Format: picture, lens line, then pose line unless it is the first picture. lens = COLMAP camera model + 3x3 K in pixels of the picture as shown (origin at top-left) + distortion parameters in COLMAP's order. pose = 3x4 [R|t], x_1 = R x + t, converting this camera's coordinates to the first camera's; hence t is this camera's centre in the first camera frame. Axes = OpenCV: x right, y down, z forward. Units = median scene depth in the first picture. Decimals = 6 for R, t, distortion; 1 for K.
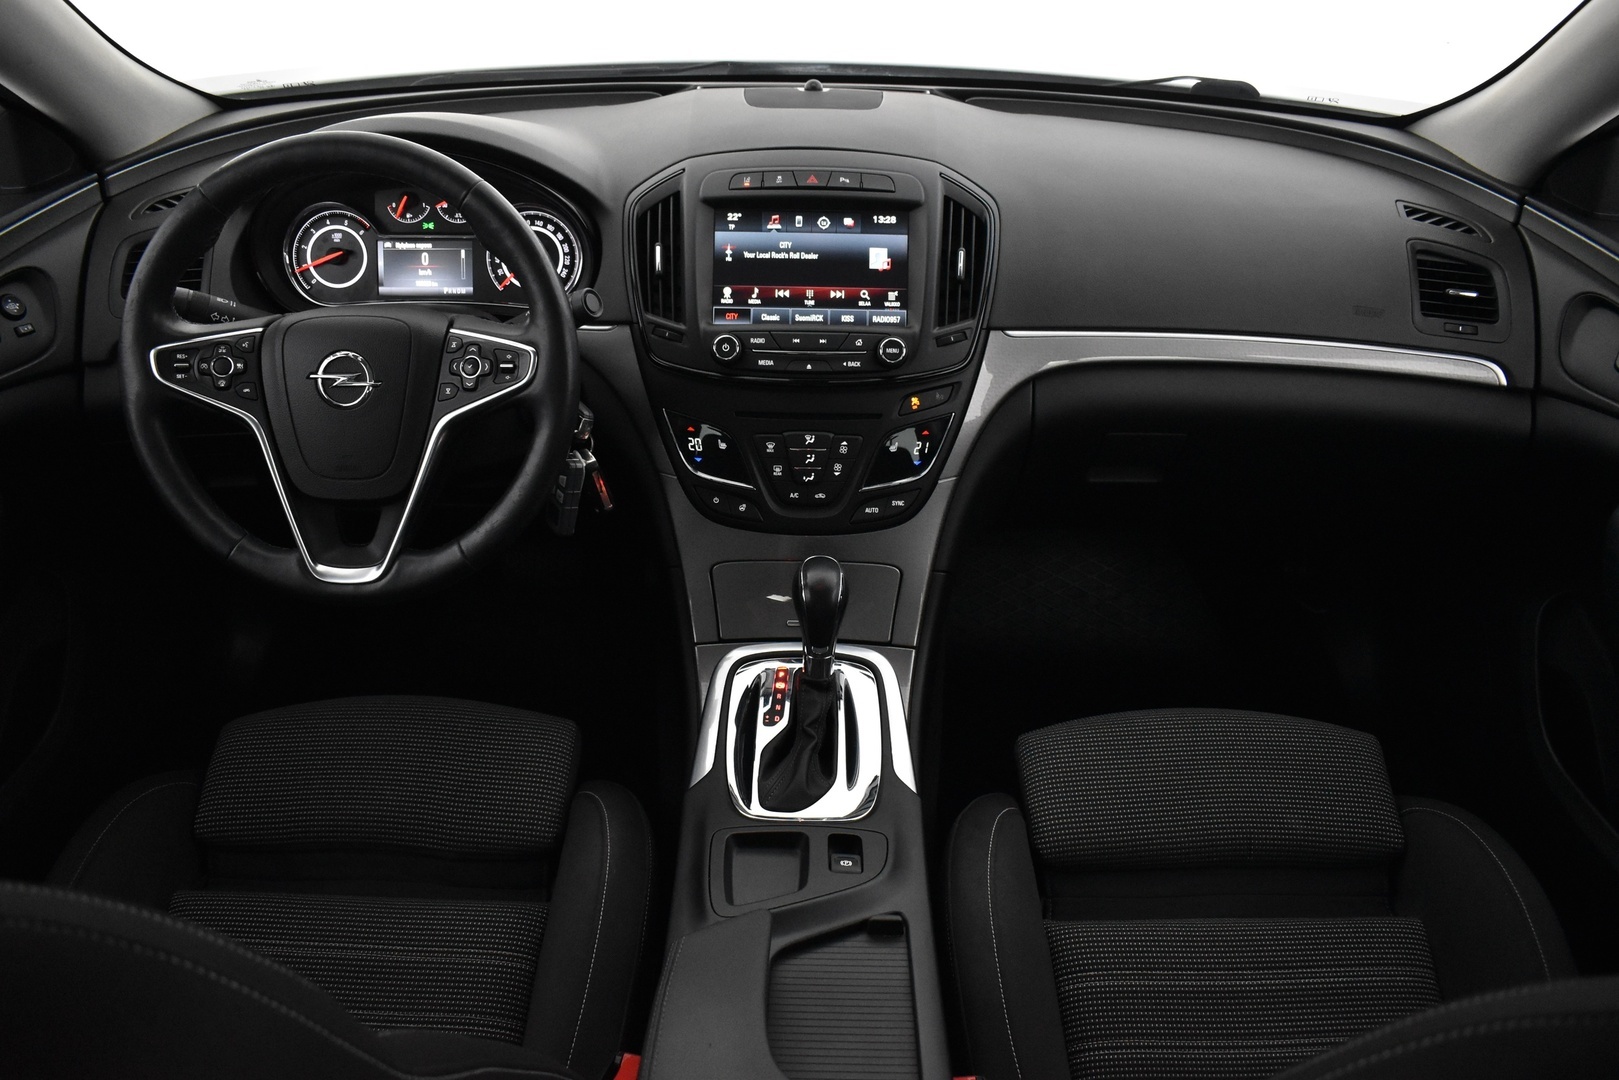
lens RADIAL K [[1325.2, 0, 809.5], [0, 1325.2, 540.0], [0, 0, 1]] dist [-0.085120, -0.002503]
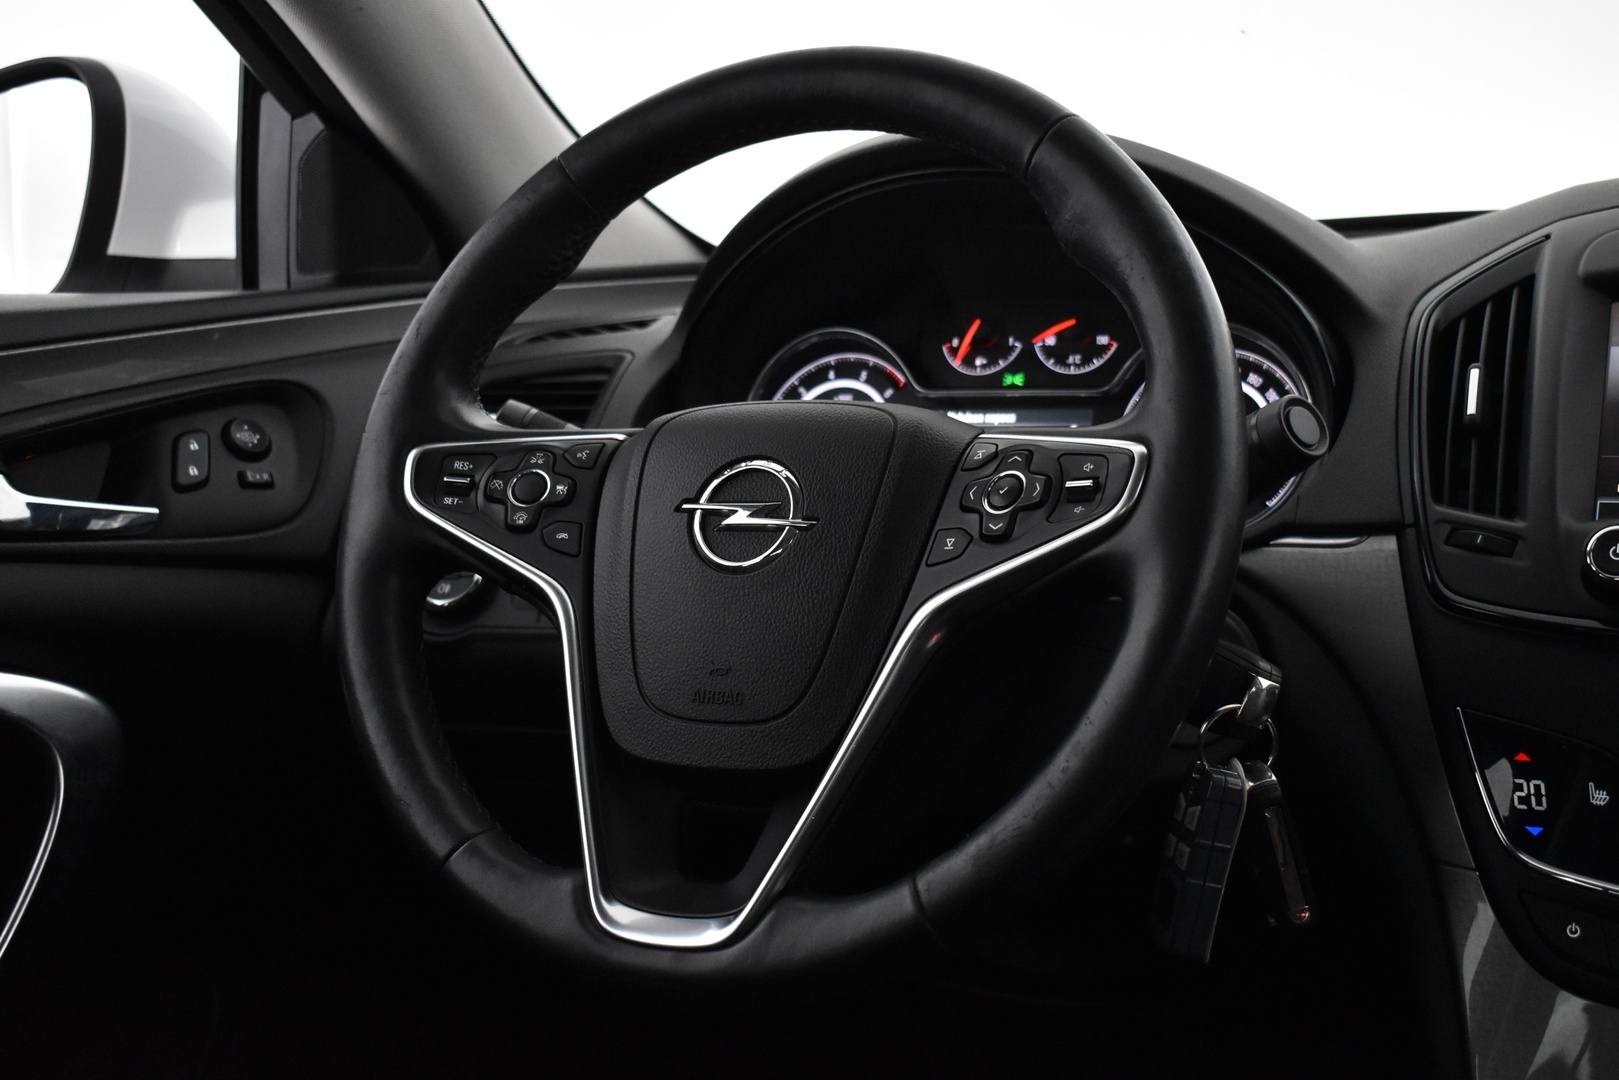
lens RADIAL K [[2179.4, 0, 809.5], [0, 2179.4, 540.0], [0, 0, 1]] dist [-0.042866, -0.093966]
pose [[0.893340, 0.004860, -0.449356, 0.016120], [-0.204833, 0.894428, -0.397544, 0.182005], [0.399985, 0.447185, 0.800024, 0.366117]]
